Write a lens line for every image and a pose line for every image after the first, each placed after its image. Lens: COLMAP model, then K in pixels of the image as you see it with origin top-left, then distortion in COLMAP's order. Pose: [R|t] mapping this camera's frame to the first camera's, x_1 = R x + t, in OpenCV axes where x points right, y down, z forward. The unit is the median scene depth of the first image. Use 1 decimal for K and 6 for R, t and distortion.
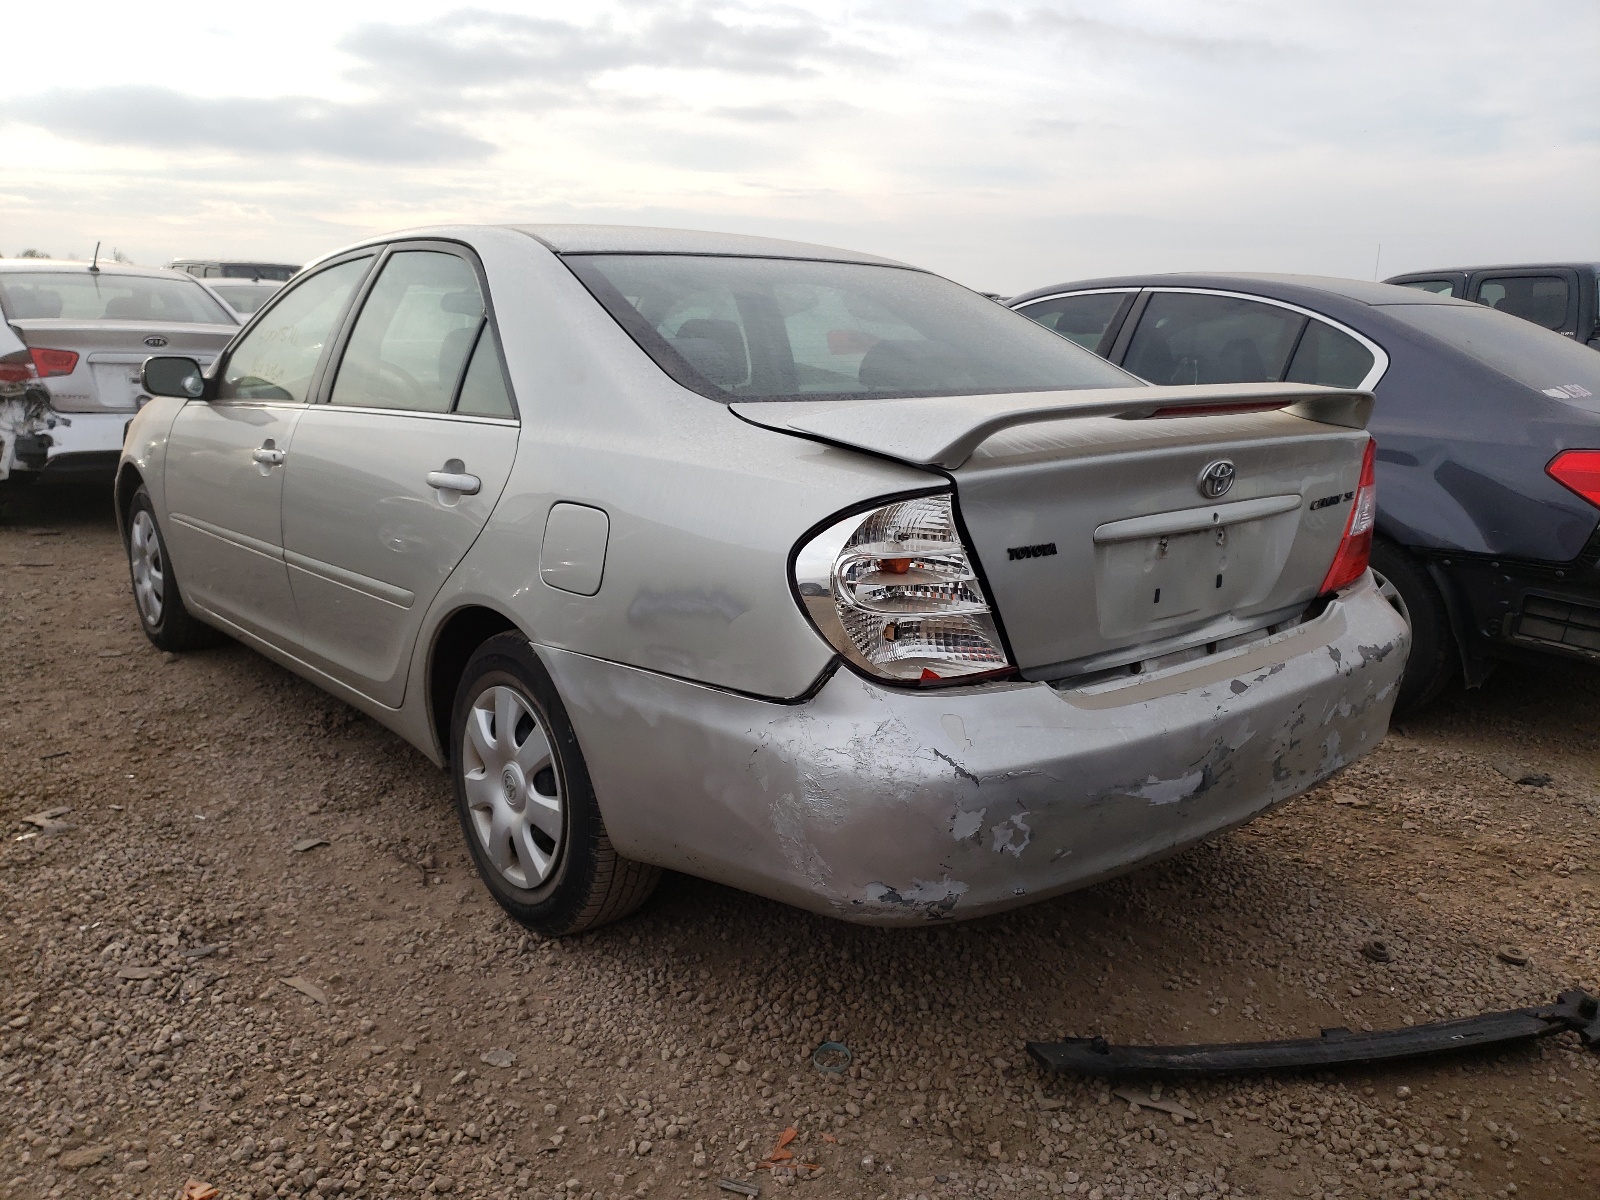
lens RADIAL K [[1358.5, 0, 800.0], [0, 1358.5, 600.0], [0, 0, 1]] dist [-0.006841, -0.002312]
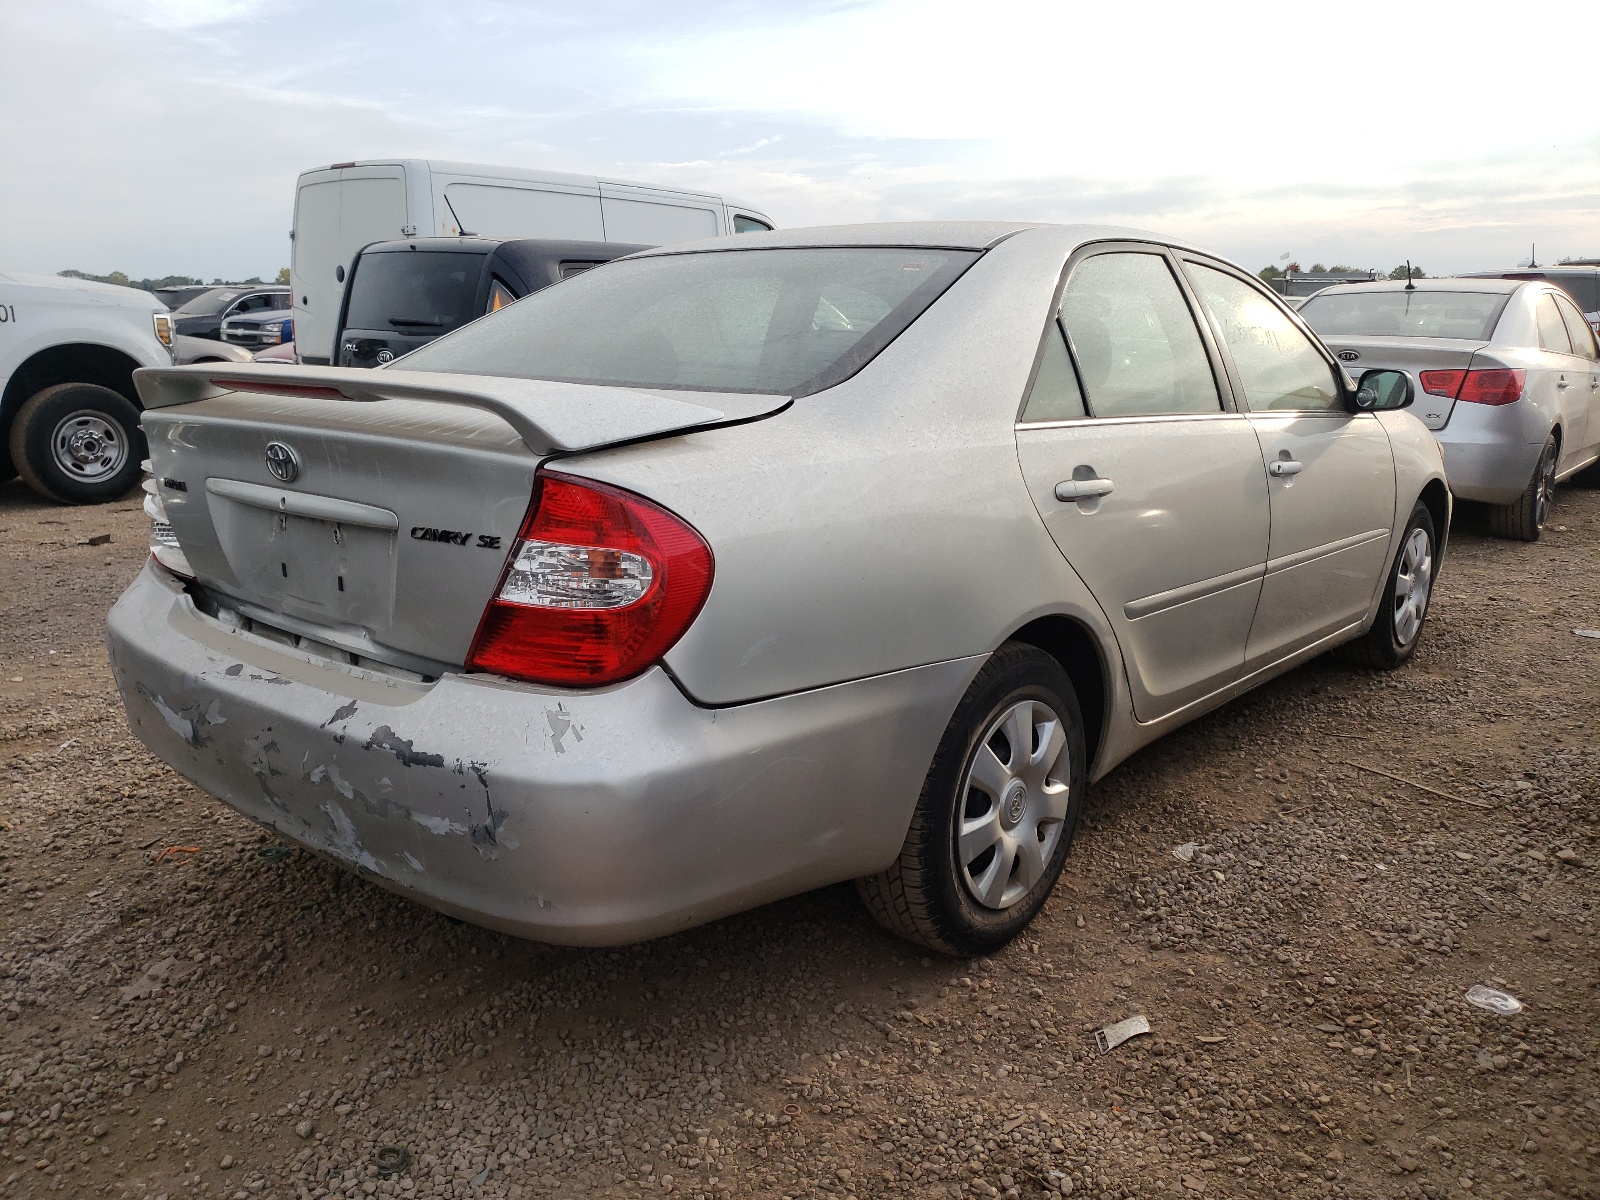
lens RADIAL K [[1358.5, 0, 800.0], [0, 1358.5, 600.0], [0, 0, 1]] dist [-0.006841, -0.002312]
pose [[0.091886, 0.187660, -0.977927, 1.190180], [-0.211557, 0.963340, 0.164983, -0.211696], [0.973037, 0.191728, 0.128219, 1.148470]]
